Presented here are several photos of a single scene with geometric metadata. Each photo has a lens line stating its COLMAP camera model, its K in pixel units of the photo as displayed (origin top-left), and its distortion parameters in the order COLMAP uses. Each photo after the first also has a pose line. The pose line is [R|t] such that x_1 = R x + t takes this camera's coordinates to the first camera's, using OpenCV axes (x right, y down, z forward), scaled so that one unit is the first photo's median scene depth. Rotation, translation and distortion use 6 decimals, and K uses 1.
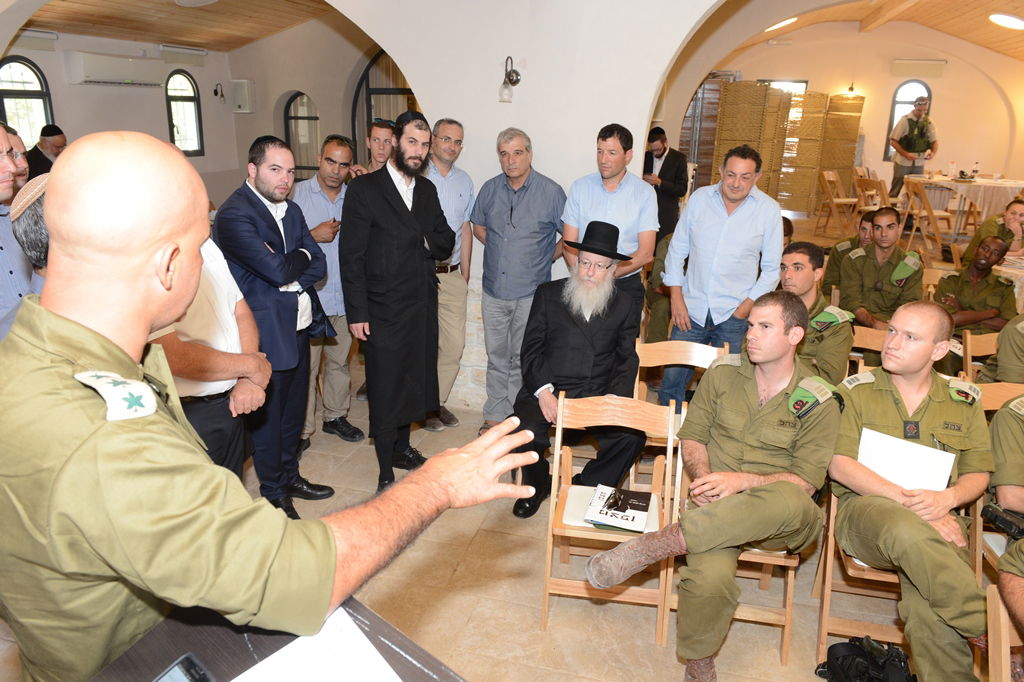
lens RADIAL K [[728.3, 0, 512.0], [0, 728.3, 341.0], [0, 0, 1]] dist [-0.005171, -0.000664]
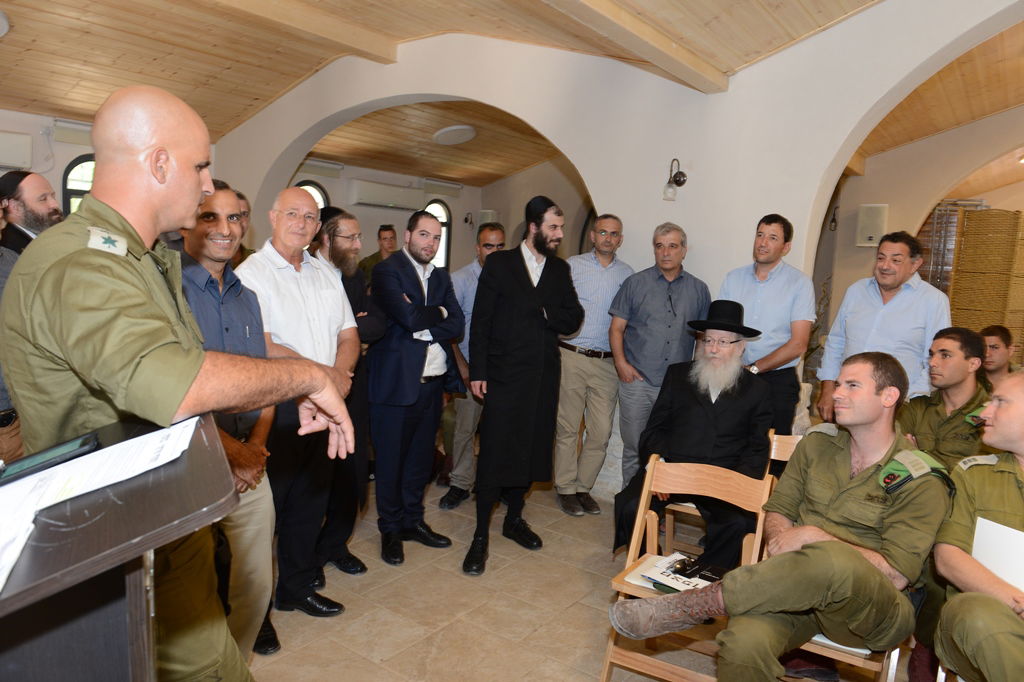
lens RADIAL K [[728.3, 0, 512.0], [0, 728.3, 341.0], [0, 0, 1]] dist [-0.005171, -0.000664]
pose [[0.938719, 0.062465, -0.338976, 0.194004], [-0.127621, 0.976536, -0.173465, 0.105106], [0.320187, 0.206096, 0.924665, 0.004870]]
